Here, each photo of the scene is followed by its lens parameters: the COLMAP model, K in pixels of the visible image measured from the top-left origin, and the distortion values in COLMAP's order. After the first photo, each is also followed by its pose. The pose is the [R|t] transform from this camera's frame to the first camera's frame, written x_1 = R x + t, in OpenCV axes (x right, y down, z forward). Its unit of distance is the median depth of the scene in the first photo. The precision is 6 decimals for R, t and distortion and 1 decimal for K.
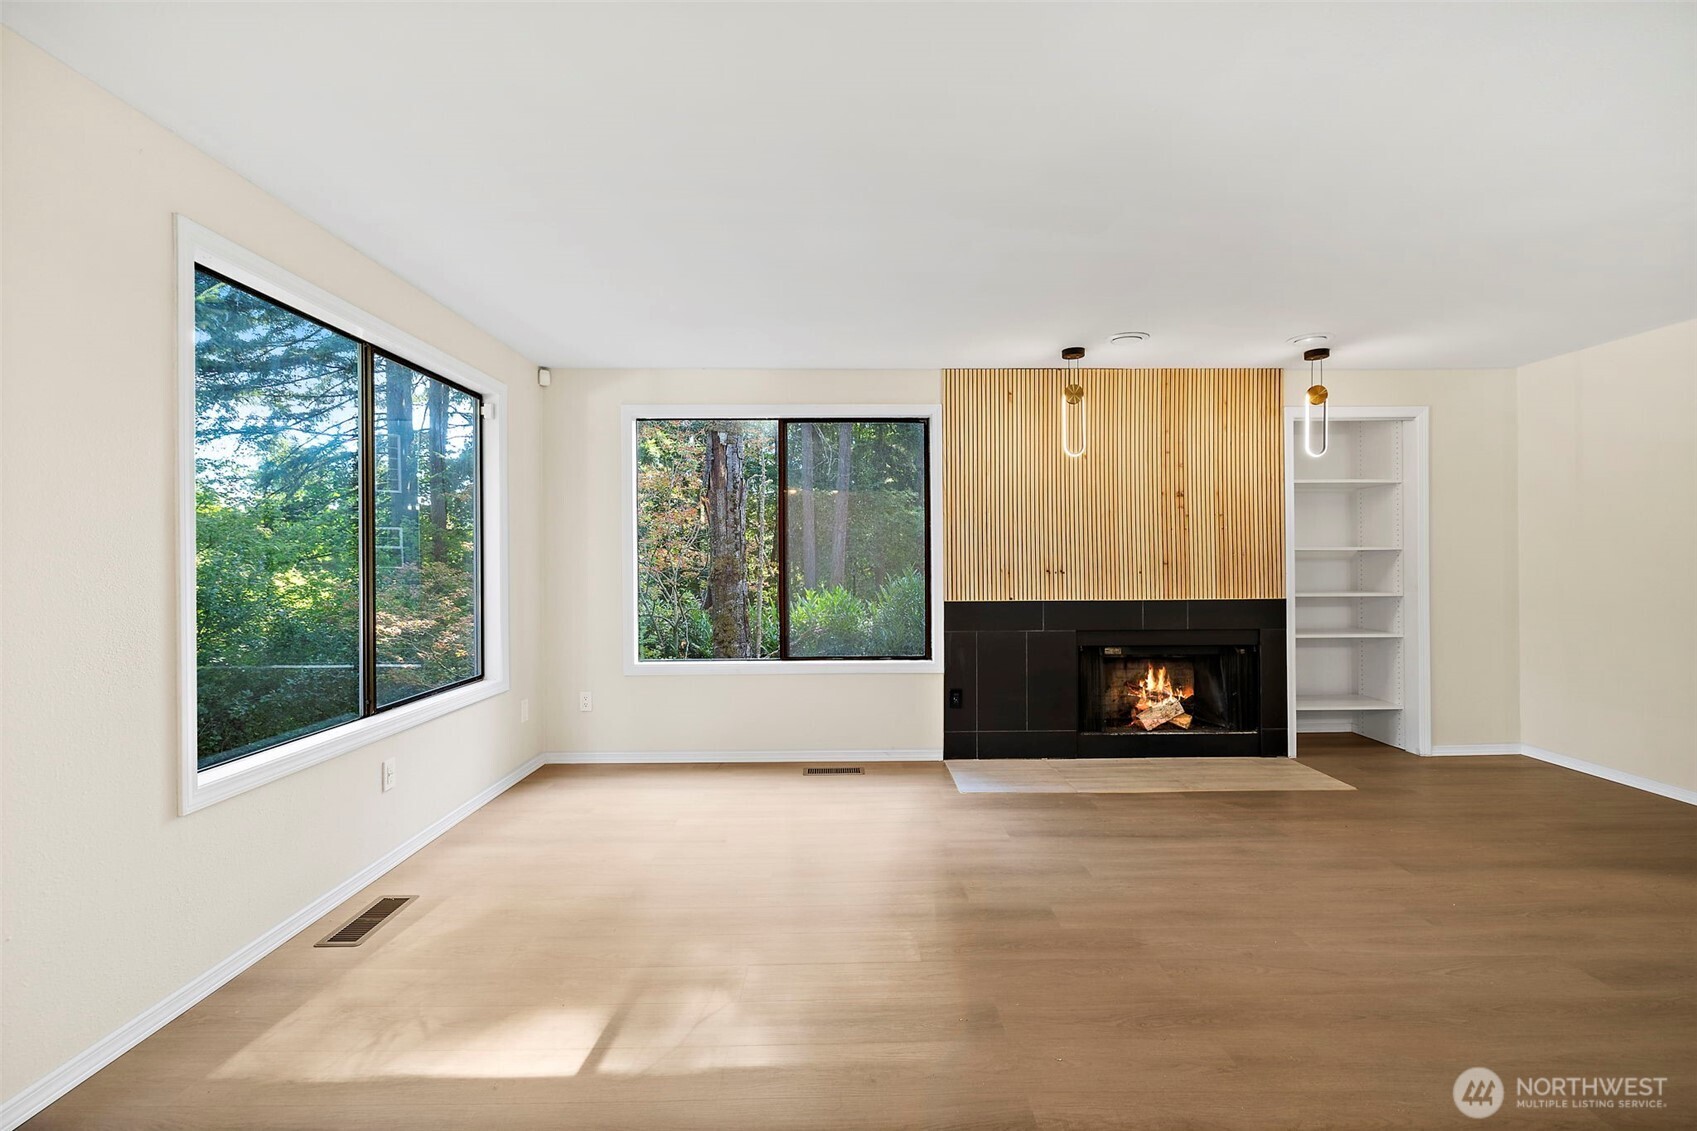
lens RADIAL K [[731.5, 0, 851.5], [0, 731.5, 560.4], [0, 0, 1]] dist [0.001761, 0.000134]
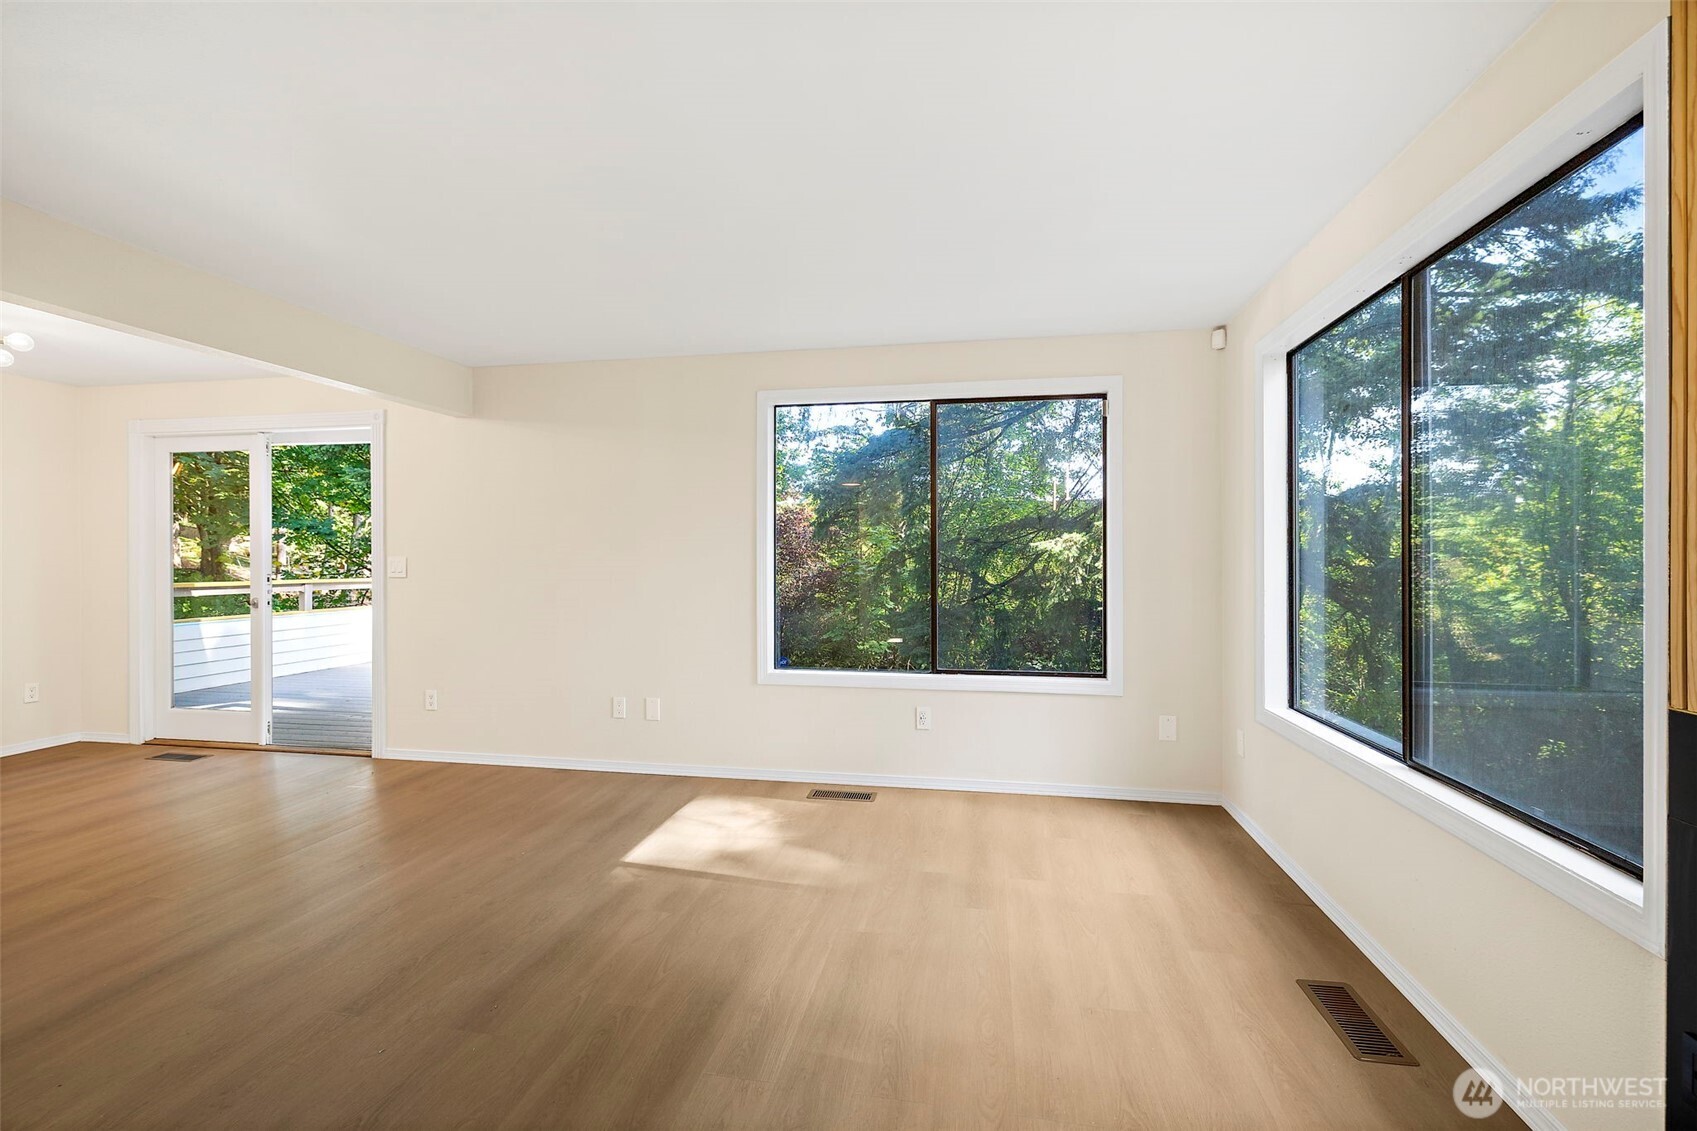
lens RADIAL K [[723.9, 0, 853.4], [0, 723.9, 563.3], [0, 0, 1]] dist [-0.001248, -0.000227]
pose [[-0.191233, 0.009249, -0.981501, 0.467300], [-0.001983, 0.999950, 0.009809, -0.002886], [0.981543, 0.003822, -0.191205, 0.748274]]
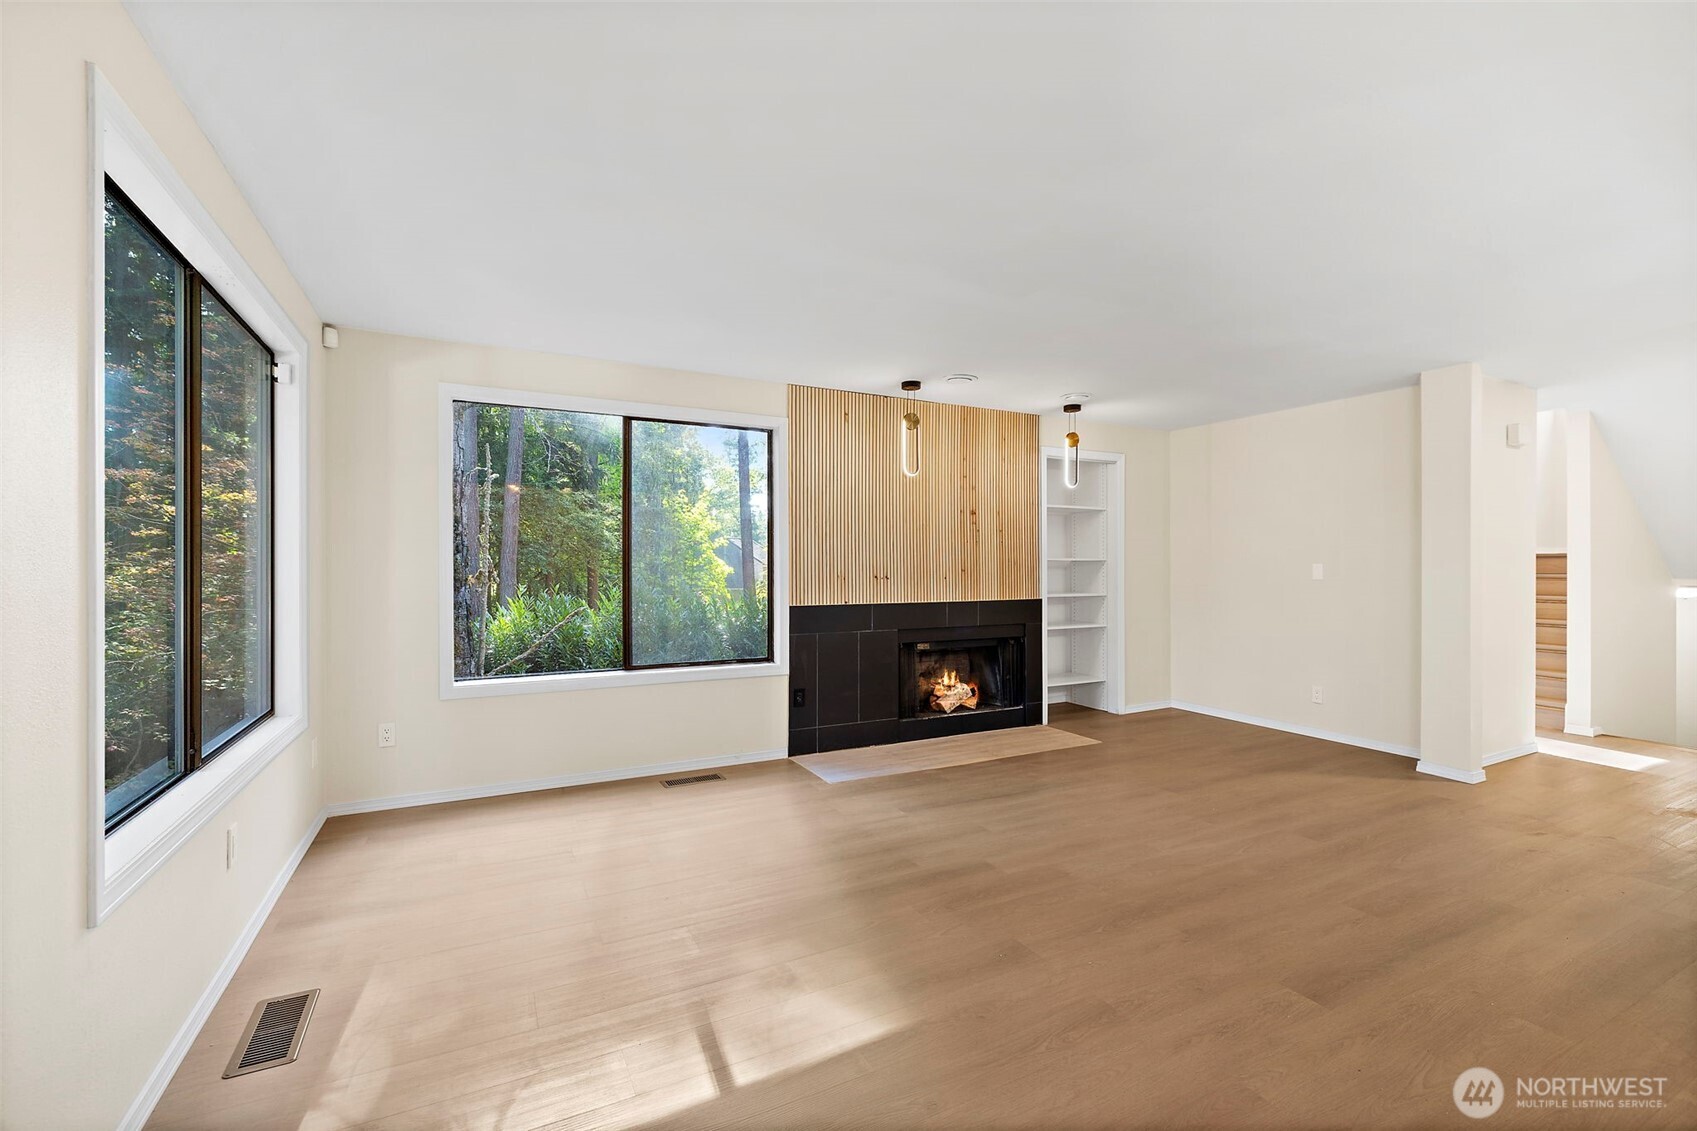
lens RADIAL K [[731.5, 0, 851.5], [0, 731.5, 560.4], [0, 0, 1]] dist [0.001761, 0.000134]
pose [[0.894049, 0.009157, 0.447875, -0.264346], [-0.004389, 0.999922, -0.011684, 0.003014], [-0.447947, 0.008480, 0.894020, 0.022327]]
